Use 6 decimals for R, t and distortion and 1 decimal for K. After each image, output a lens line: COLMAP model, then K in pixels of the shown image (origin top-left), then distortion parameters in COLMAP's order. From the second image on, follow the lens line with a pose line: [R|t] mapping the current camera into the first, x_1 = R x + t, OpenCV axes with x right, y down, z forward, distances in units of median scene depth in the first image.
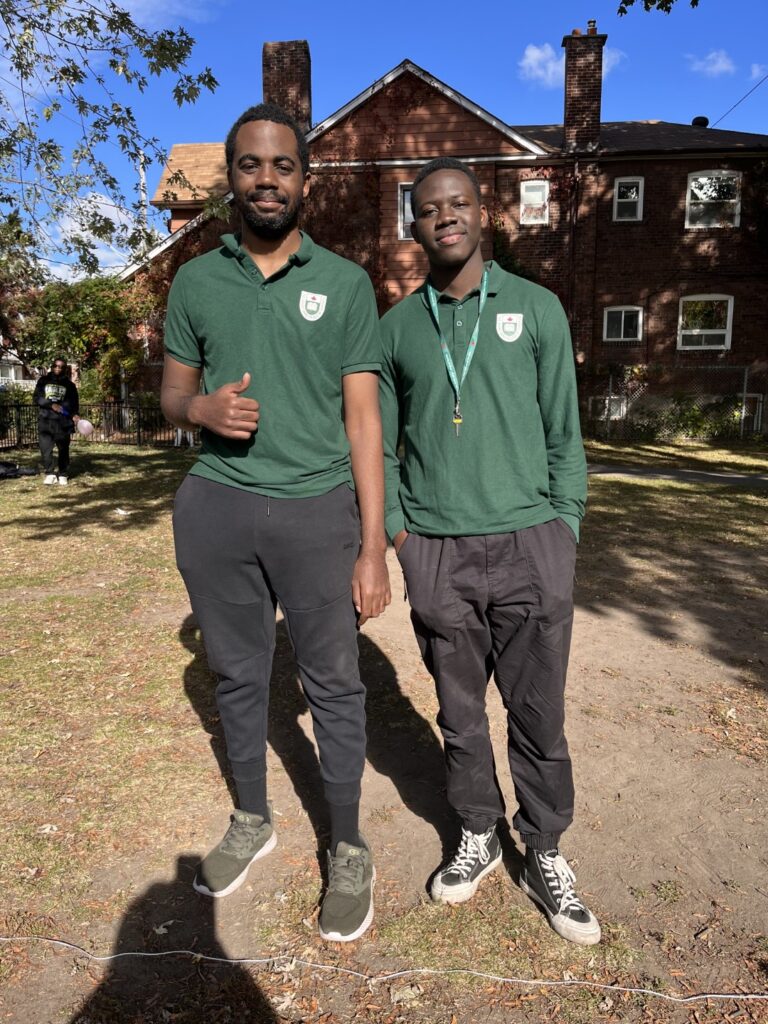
lens RADIAL K [[767.5, 0, 383.4], [0, 767.5, 513.8], [0, 0, 1]] dist [0.038645, -0.054016]
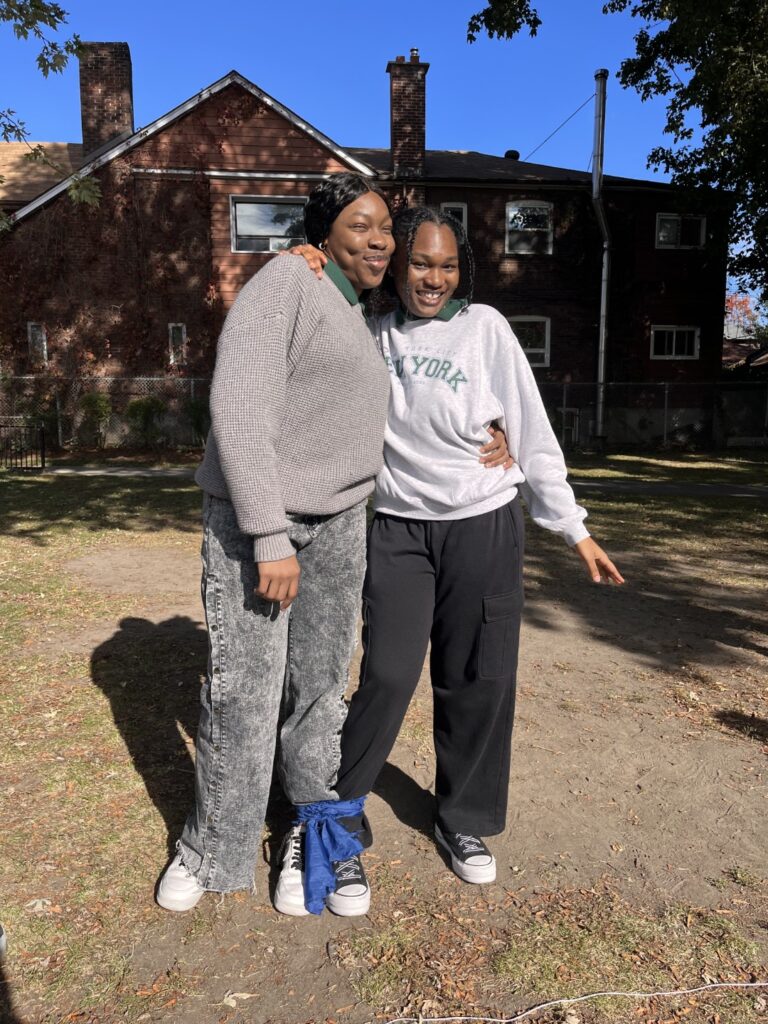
lens RADIAL K [[767.5, 0, 376.4], [0, 767.5, 517.1], [0, 0, 1]] dist [0.038645, -0.054016]
pose [[0.974366, -0.034573, 0.222295, -0.031363], [0.039521, 0.999059, -0.017848, 0.004288], [-0.221469, 0.026176, 0.974816, 0.016559]]
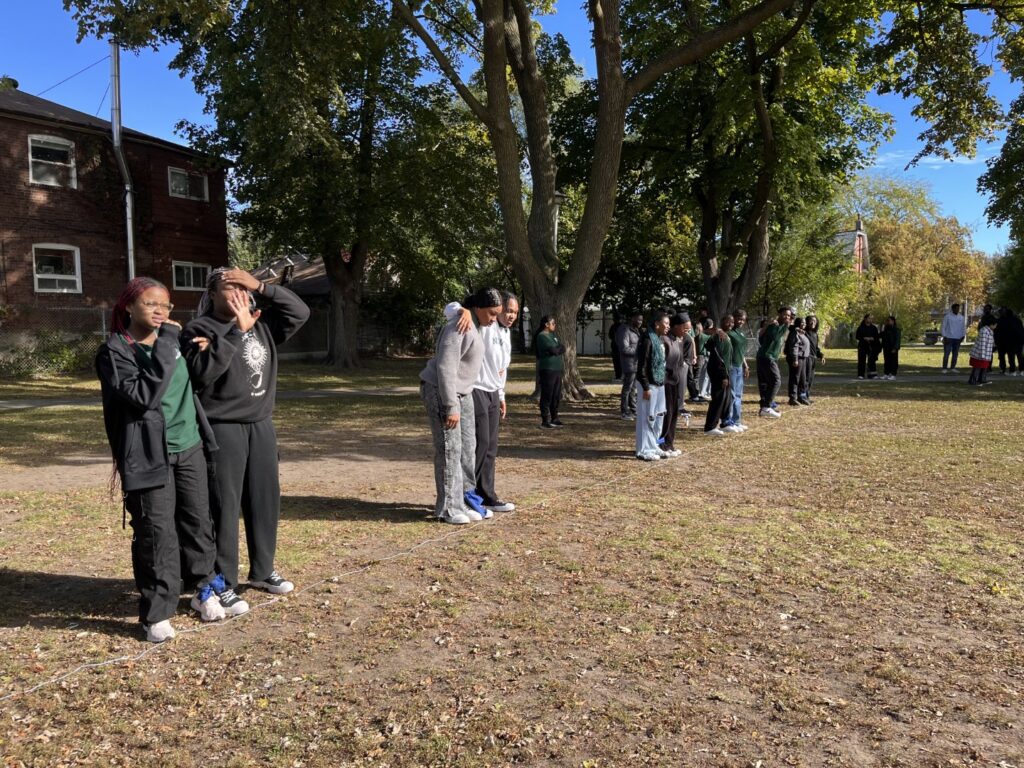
lens RADIAL K [[781.3, 0, 508.4], [0, 781.3, 379.5], [0, 0, 1]] dist [-0.022421, 0.000844]
pose [[0.455024, -0.059718, 0.888475, -0.284647], [0.146877, 0.989116, -0.008739, 0.012155], [-0.878283, 0.134473, 0.458842, -0.048458]]
